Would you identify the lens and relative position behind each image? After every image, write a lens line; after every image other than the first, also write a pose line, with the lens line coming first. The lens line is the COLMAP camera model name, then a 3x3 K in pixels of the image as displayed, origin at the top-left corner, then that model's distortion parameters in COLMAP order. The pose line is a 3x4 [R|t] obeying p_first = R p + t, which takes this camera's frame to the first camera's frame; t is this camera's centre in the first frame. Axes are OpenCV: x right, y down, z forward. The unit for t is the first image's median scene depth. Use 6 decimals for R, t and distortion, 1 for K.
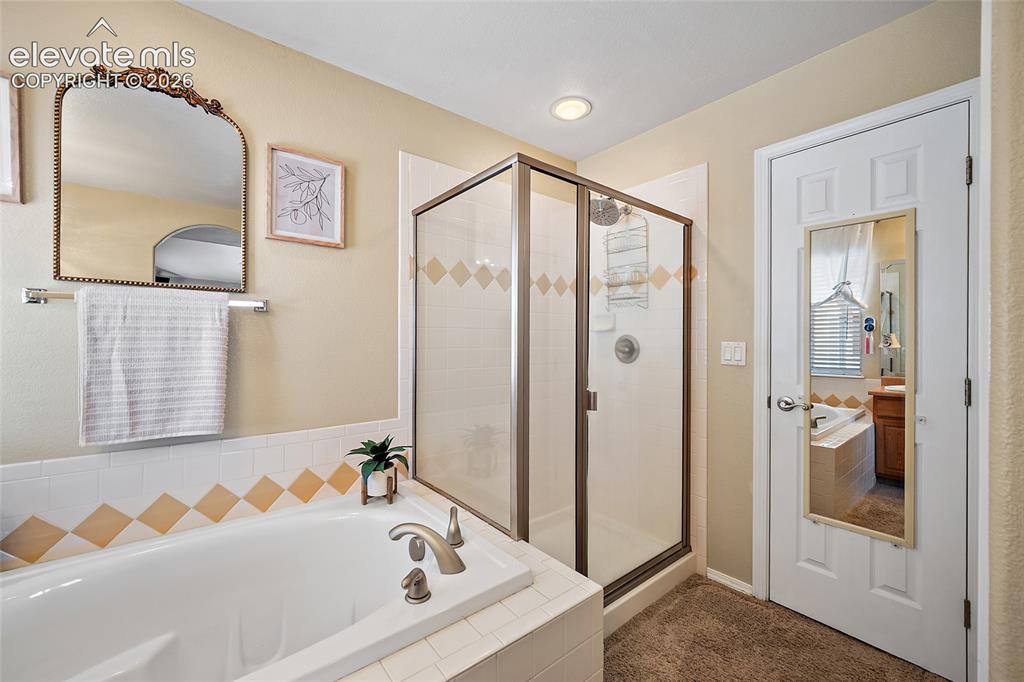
lens RADIAL K [[402.9, 0, 505.4], [0, 402.9, 340.3], [0, 0, 1]] dist [-0.008679, 0.001978]
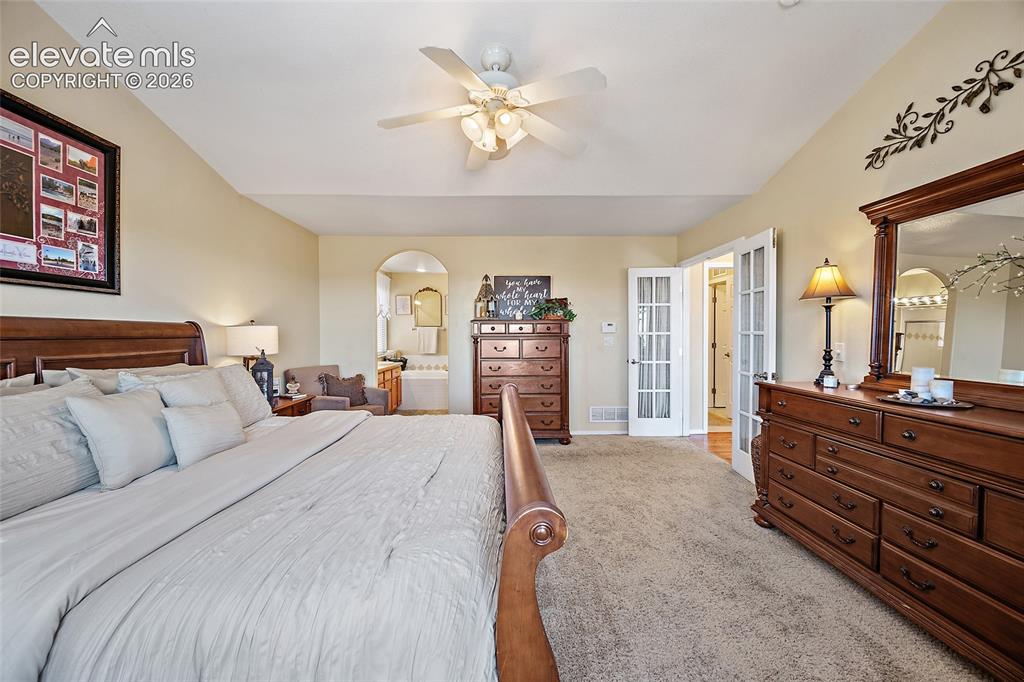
lens RADIAL K [[402.9, 0, 510.5], [0, 402.9, 339.9], [0, 0, 1]] dist [-0.008679, 0.001978]
pose [[0.776836, 0.010274, -0.629619, 3.328846], [0.000093, 0.999865, 0.016430, -0.036991], [0.629703, -0.012822, 0.776730, -2.459654]]
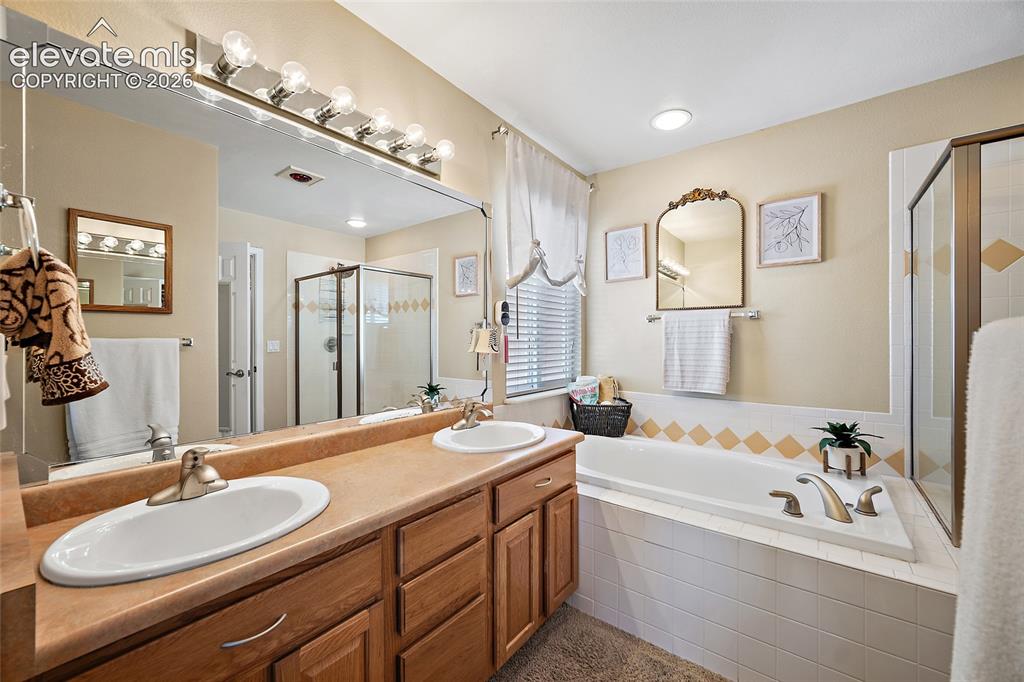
lens RADIAL K [[402.9, 0, 505.0], [0, 402.9, 343.2], [0, 0, 1]] dist [-0.008679, 0.001978]
pose [[0.230305, 0.004721, -0.973107, 0.664735], [0.004318, 0.999973, 0.005873, 0.005823], [0.973109, -0.005555, 0.230279, -0.246013]]
